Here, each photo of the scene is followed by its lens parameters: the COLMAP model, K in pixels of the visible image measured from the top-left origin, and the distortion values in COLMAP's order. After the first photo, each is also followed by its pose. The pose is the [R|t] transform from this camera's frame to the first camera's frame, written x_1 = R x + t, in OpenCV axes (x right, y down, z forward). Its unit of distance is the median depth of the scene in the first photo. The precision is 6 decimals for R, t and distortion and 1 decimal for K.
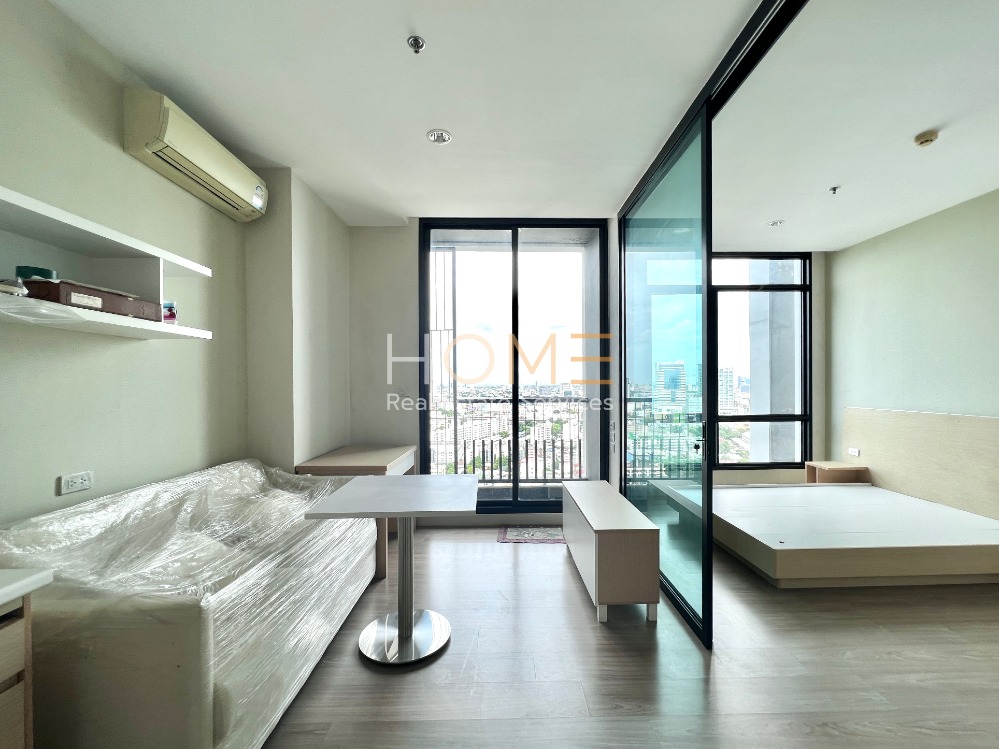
lens RADIAL K [[417.1, 0, 508.4], [0, 417.1, 380.9], [0, 0, 1]] dist [-0.021891, 0.000027]
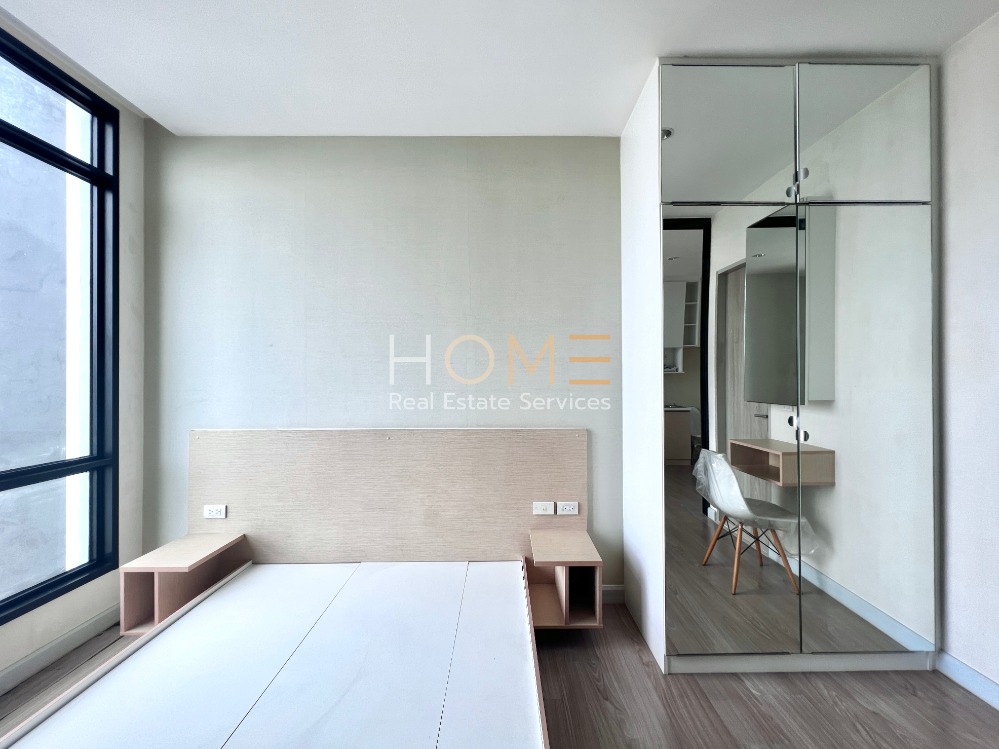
lens RADIAL K [[410.0, 0, 511.9], [0, 410.0, 374.0], [0, 0, 1]] dist [0.000001, 0.000047]
pose [[0.003052, 0.011041, 0.999934, 0.292409], [-0.000553, 0.999939, -0.011039, -0.003062], [-0.999995, -0.000519, 0.003058, 0.594706]]
